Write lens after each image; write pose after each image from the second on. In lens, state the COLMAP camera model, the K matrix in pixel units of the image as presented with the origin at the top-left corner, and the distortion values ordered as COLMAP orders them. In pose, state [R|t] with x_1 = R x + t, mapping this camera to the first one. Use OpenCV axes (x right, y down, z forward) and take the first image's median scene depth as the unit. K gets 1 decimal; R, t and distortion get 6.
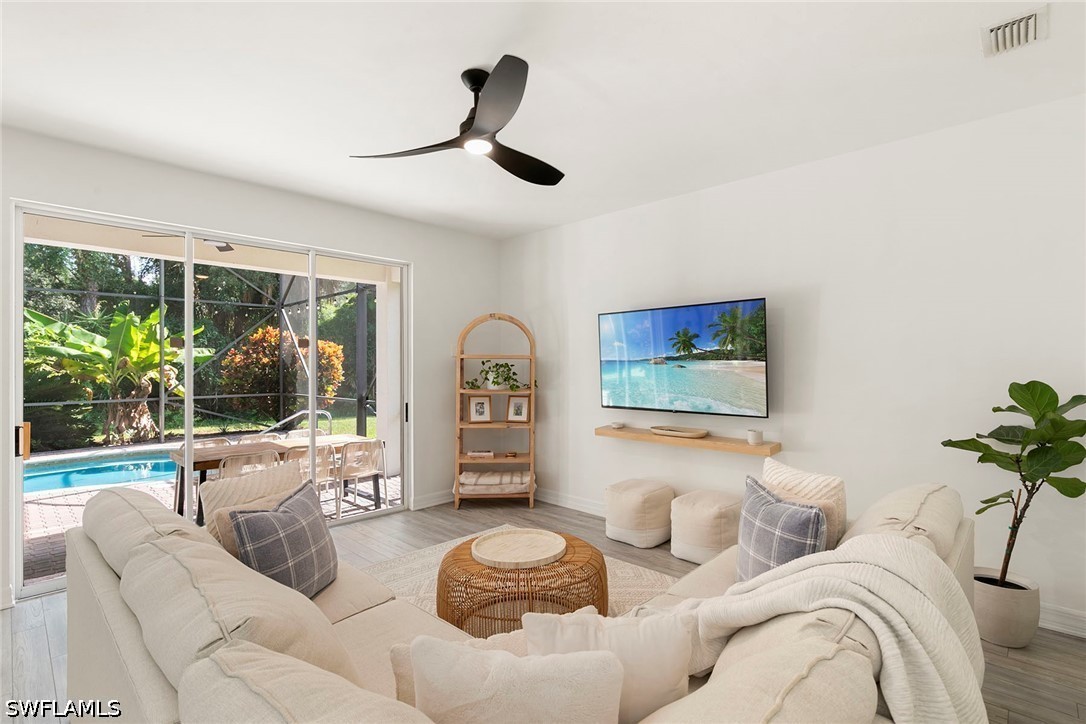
lens RADIAL K [[514.8, 0, 543.0], [0, 514.8, 362.0], [0, 0, 1]] dist [0.021537, -0.000023]
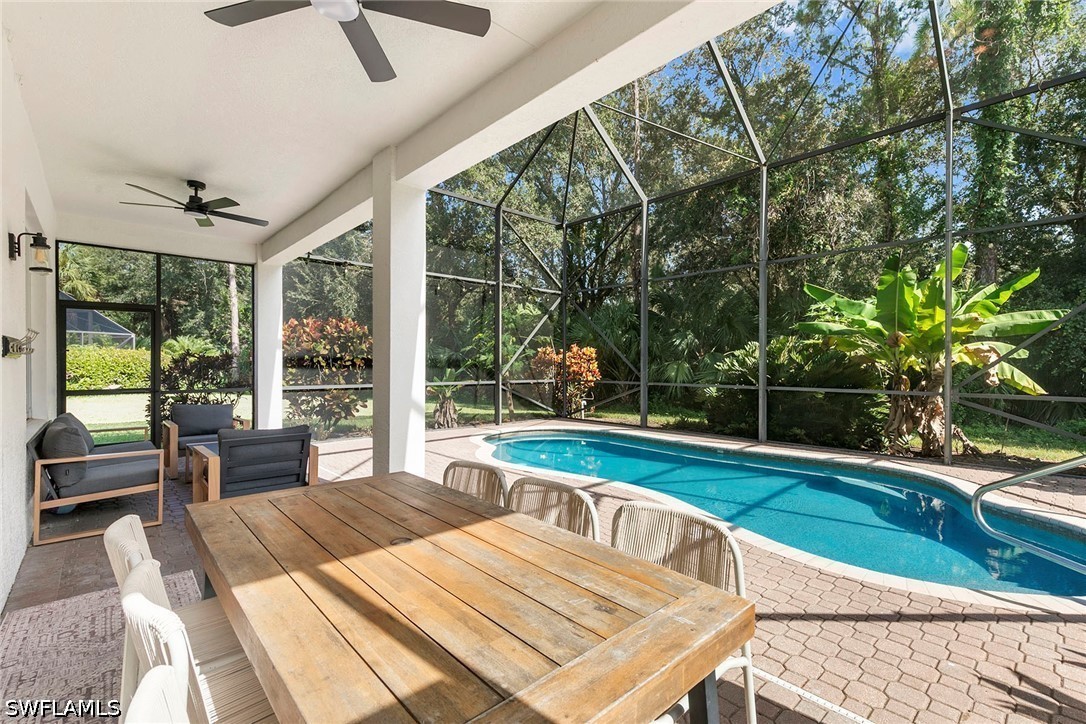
lens RADIAL K [[482.2, 0, 543.0], [0, 482.2, 362.0], [0, 0, 1]] dist [0.000855, -0.000072]
pose [[-0.064907, 0.000554, -0.997891, -0.233718], [0.003520, 0.999994, 0.000327, 0.059396], [0.997885, -0.003492, -0.064908, 1.105364]]
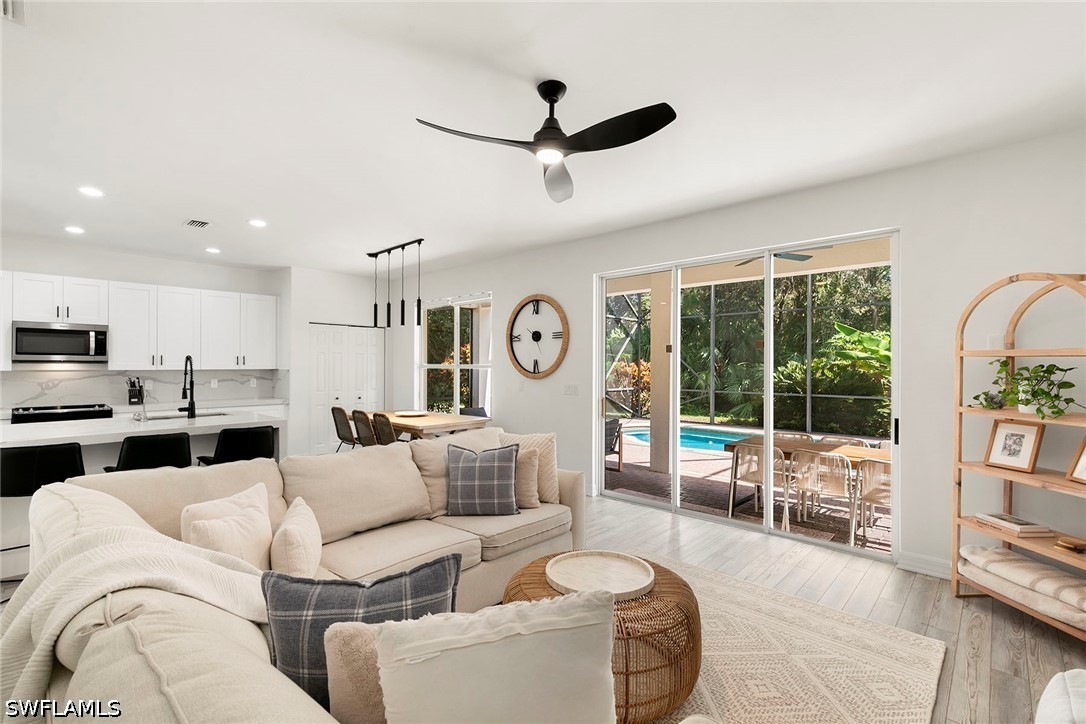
lens RADIAL K [[490.6, 0, 543.0], [0, 490.6, 362.0], [0, 0, 1]] dist [0.000659, 0.000036]
pose [[0.008268, -0.003930, -0.999958, 0.418971], [-0.000277, 0.999992, -0.003932, 0.001621], [0.999966, 0.000309, 0.008267, 0.475488]]
